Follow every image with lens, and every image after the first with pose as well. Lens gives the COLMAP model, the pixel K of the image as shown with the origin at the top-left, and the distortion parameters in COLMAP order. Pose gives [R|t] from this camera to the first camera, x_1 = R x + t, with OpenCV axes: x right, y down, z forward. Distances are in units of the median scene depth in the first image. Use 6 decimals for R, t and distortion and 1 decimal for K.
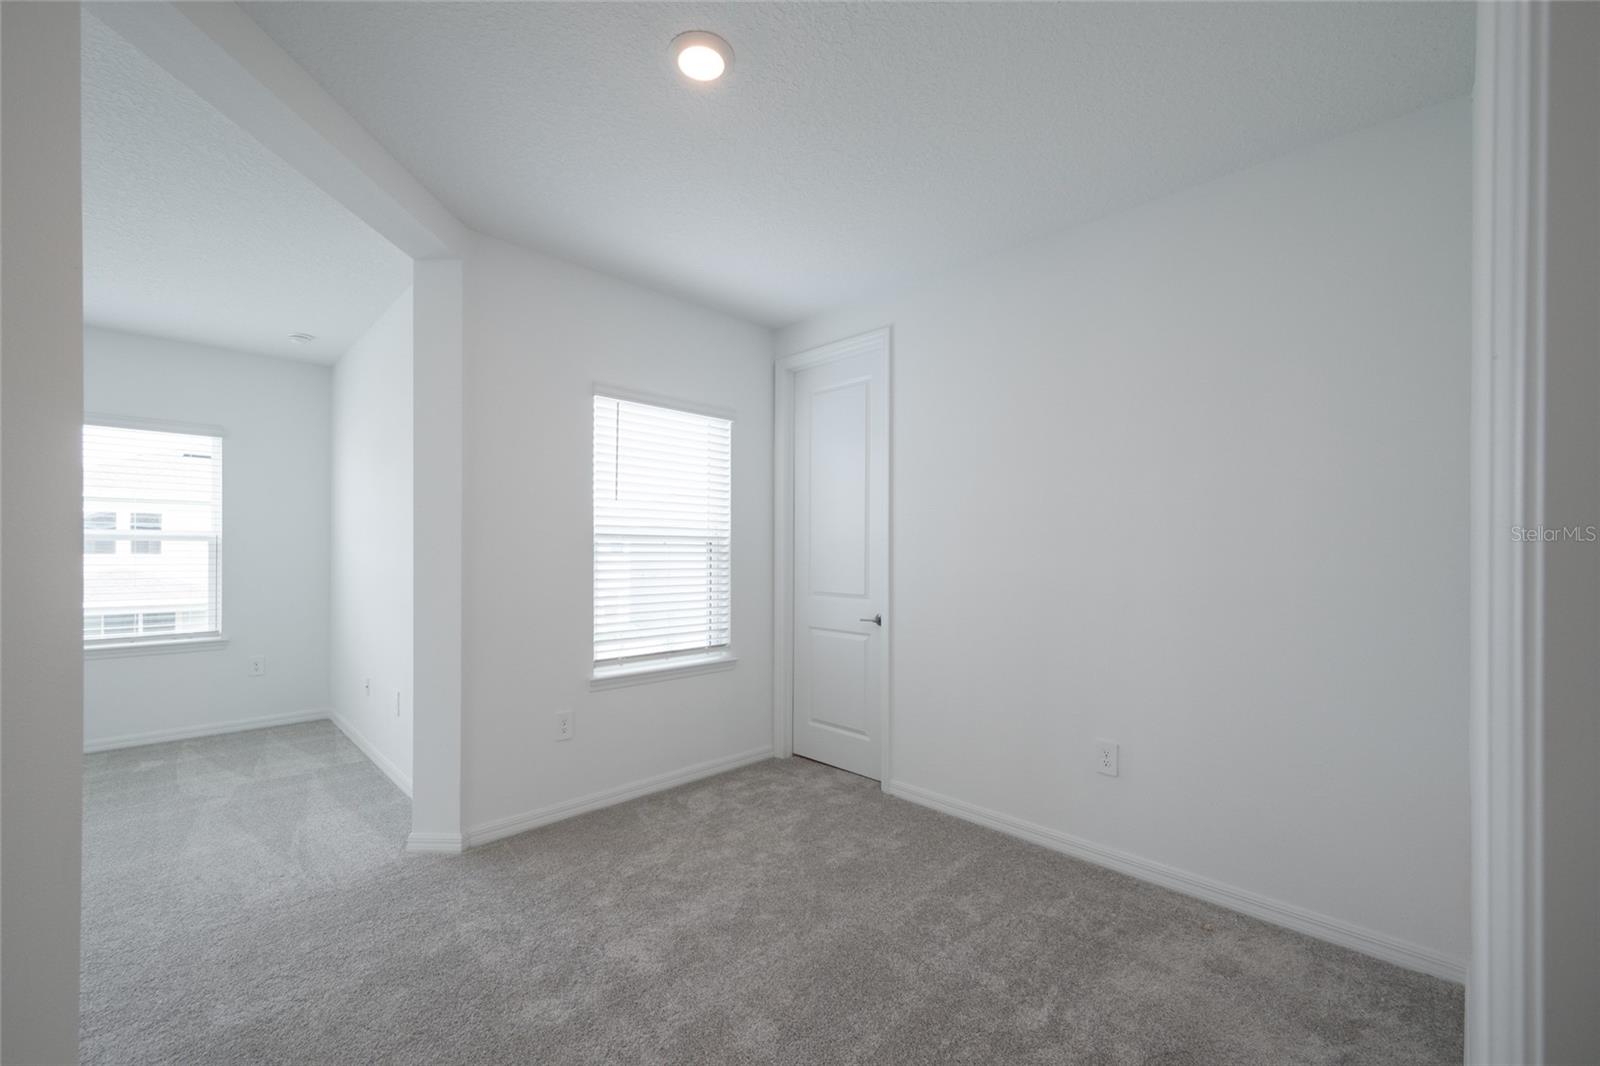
lens RADIAL K [[651.9, 0, 799.3], [0, 651.9, 545.1], [0, 0, 1]] dist [-0.001935, -0.000120]
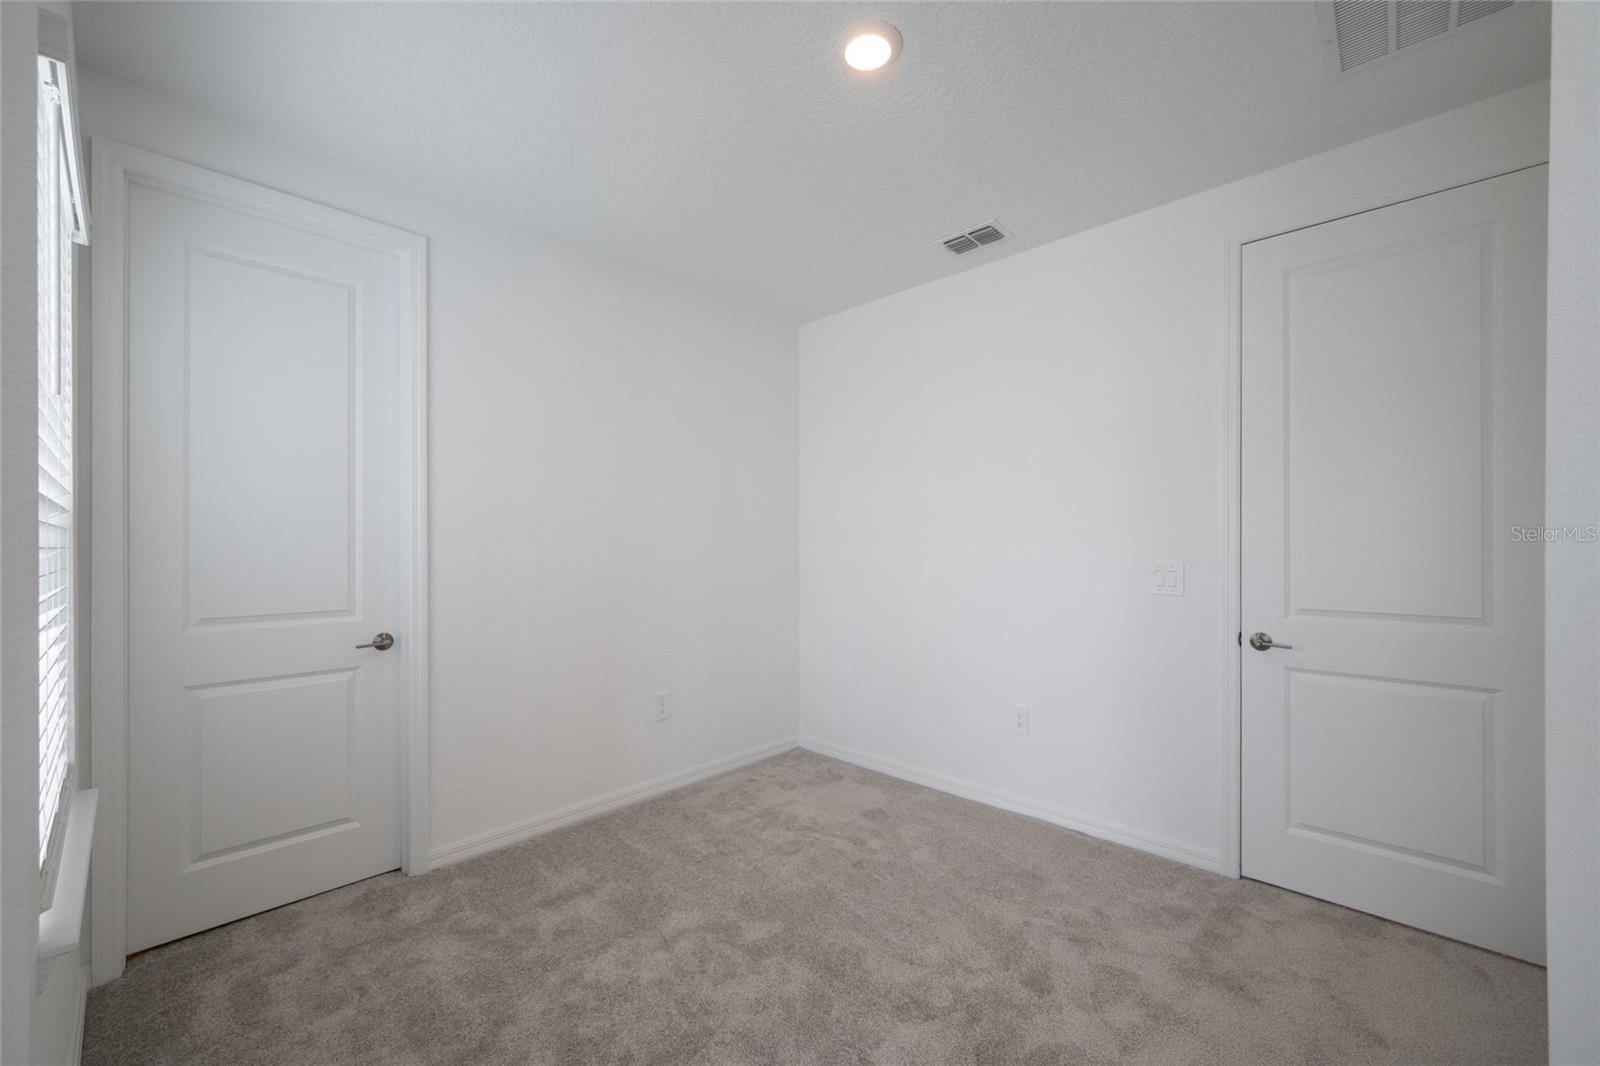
lens RADIAL K [[638.6, 0, 803.4], [0, 638.6, 543.4], [0, 0, 1]] dist [0.000377, 0.000054]
pose [[-0.040120, -0.001345, 0.999194, -0.563968], [-0.003957, 0.999991, 0.001187, 0.007064], [-0.999187, -0.003906, -0.040125, 0.568081]]
